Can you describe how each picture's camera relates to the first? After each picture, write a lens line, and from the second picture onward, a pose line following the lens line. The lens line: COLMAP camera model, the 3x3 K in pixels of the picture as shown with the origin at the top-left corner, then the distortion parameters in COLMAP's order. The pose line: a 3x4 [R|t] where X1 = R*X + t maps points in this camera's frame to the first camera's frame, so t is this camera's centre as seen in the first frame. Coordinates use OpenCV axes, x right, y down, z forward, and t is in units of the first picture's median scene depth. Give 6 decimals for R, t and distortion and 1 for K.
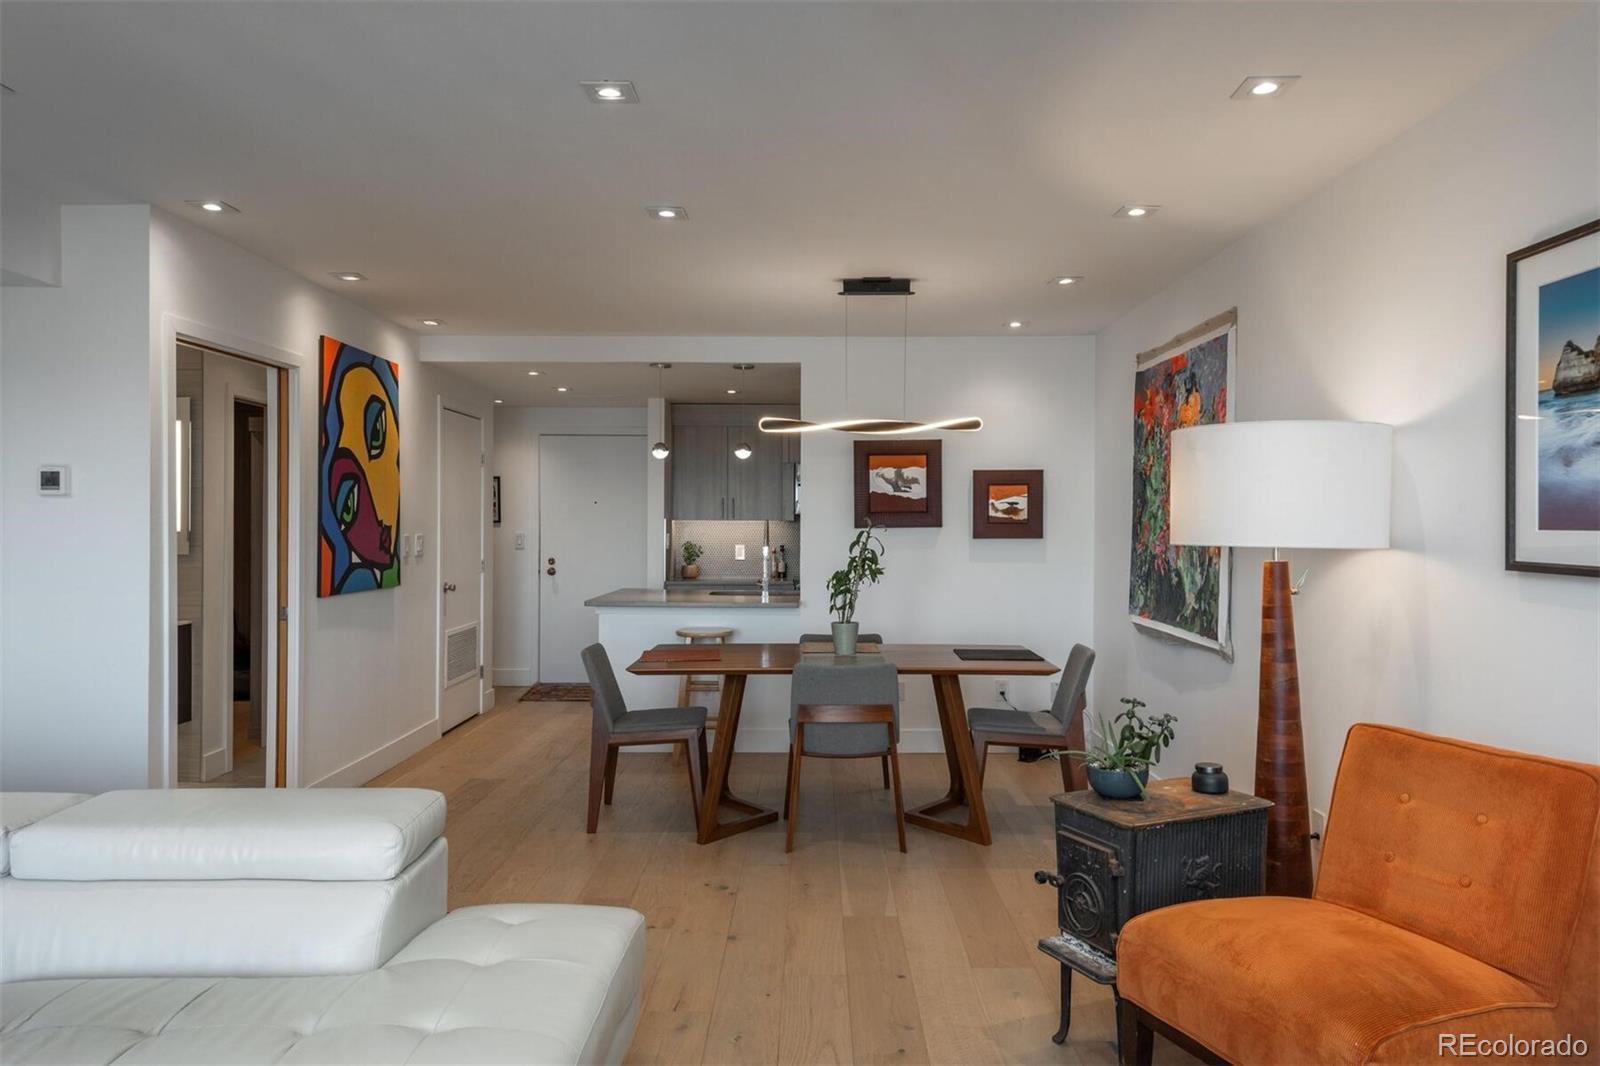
lens RADIAL K [[1068.9, 0, 824.9], [0, 1068.9, 535.0], [0, 0, 1]] dist [0.041609, -0.020698]
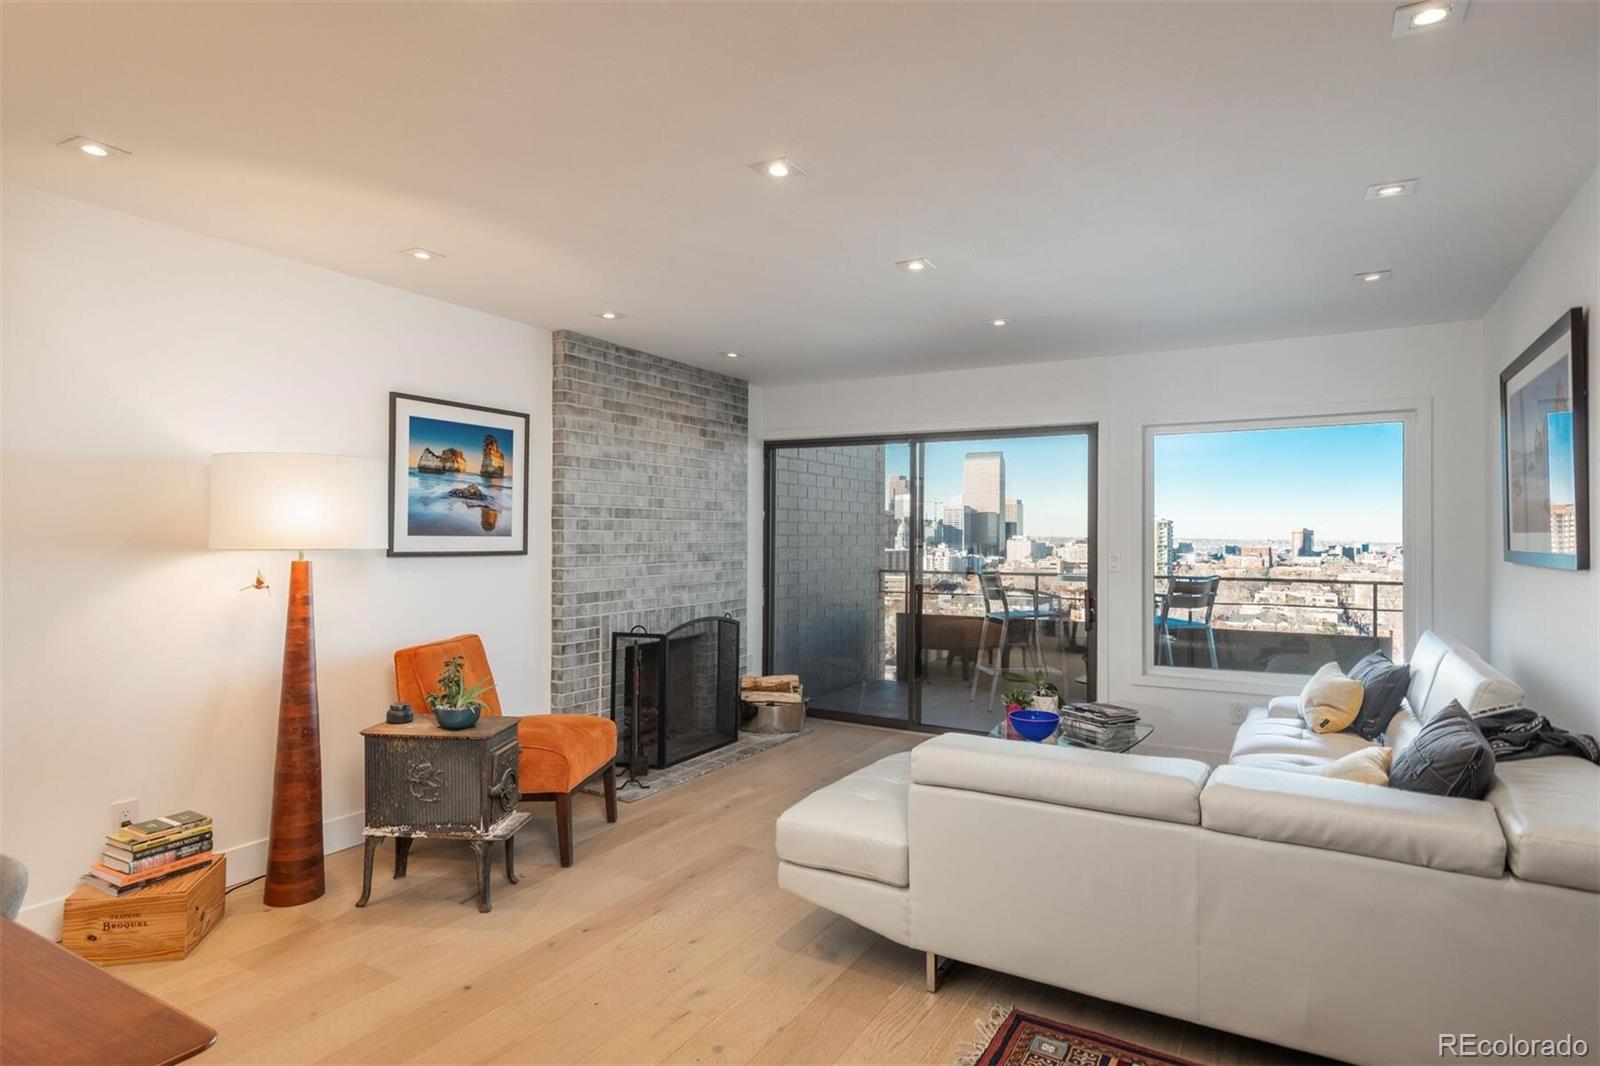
lens RADIAL K [[869.4, 0, 787.4], [0, 869.4, 535.6], [0, 0, 1]] dist [0.020986, -0.006440]
pose [[-0.849709, -0.008712, 0.527181, -0.346226], [-0.003604, 0.999936, 0.010716, -0.010842], [-0.527240, 0.007206, -0.849686, 0.871871]]
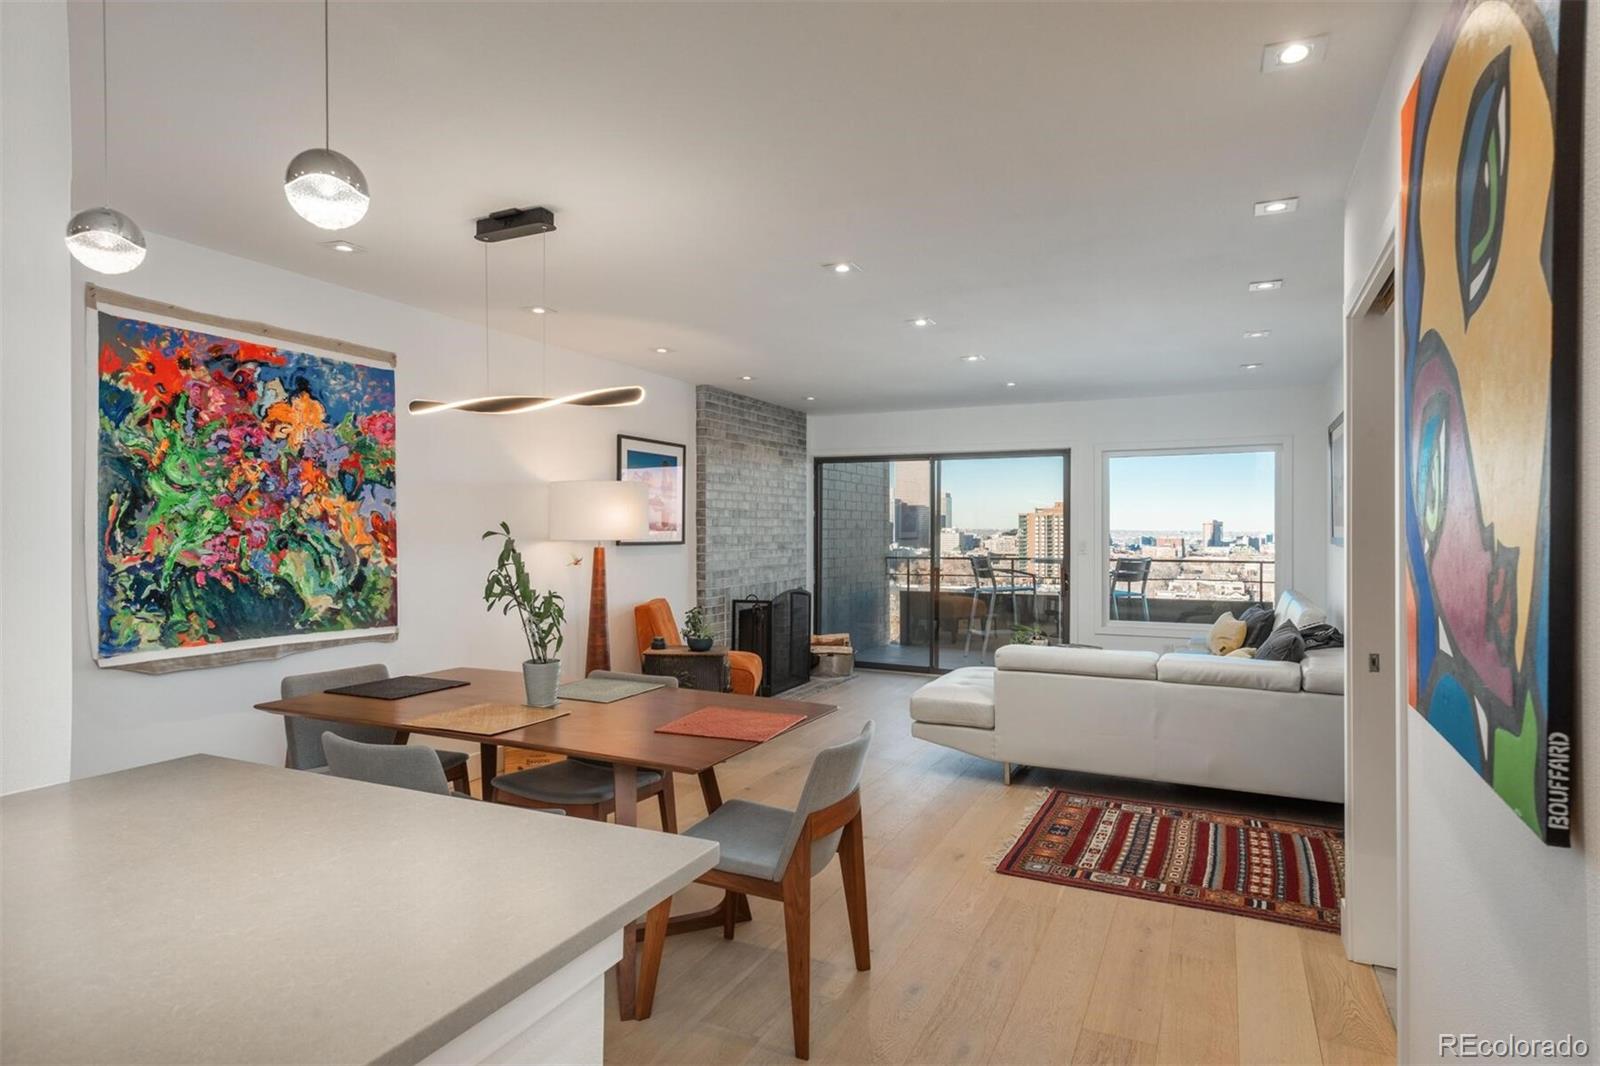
lens RADIAL K [[869.4, 0, 783.9], [0, 869.4, 526.5], [0, 0, 1]] dist [0.020986, -0.006440]
pose [[-0.887273, -0.002949, 0.461234, -0.360221], [0.000646, 0.999971, 0.007636, -0.015262], [-0.461243, 0.007073, -0.887246, 1.271406]]
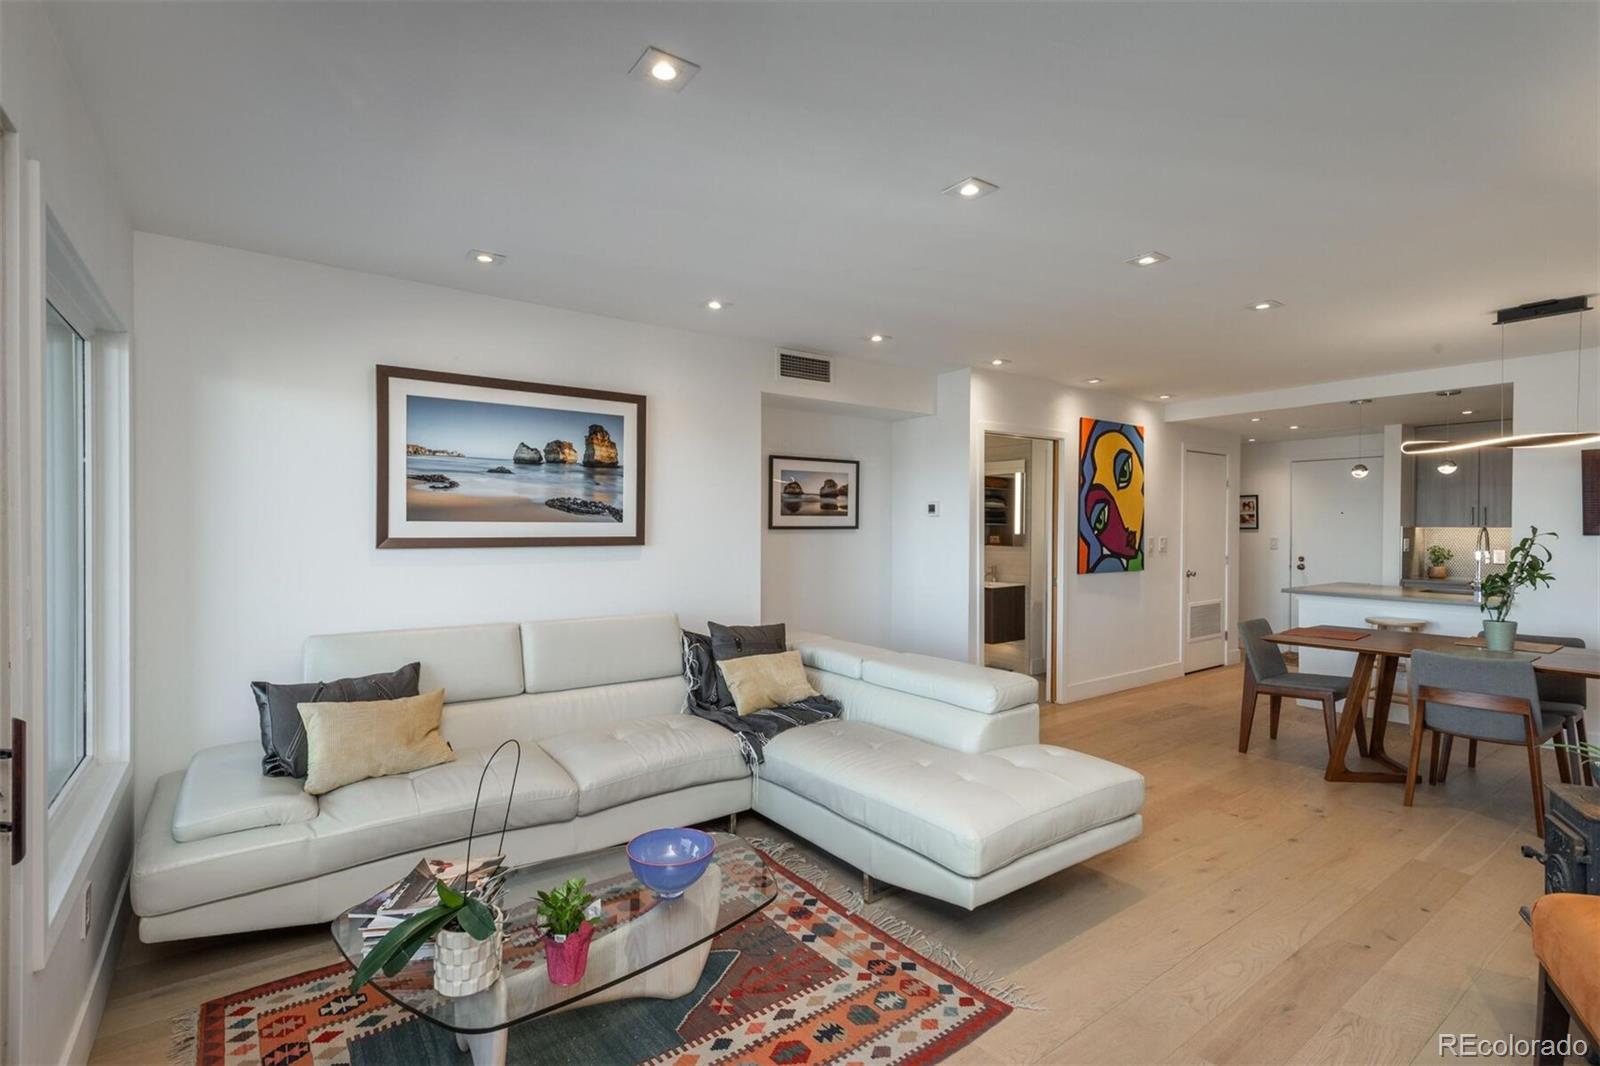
lens RADIAL K [[754.5, 0, 795.2], [0, 754.5, 530.1], [0, 0, 1]] dist [0.015507, -0.004073]
pose [[0.587106, 0.003054, -0.809504, 0.197347], [-0.010199, 0.999941, -0.003625, -0.001341], [0.809446, 0.010384, 0.587103, -0.038650]]
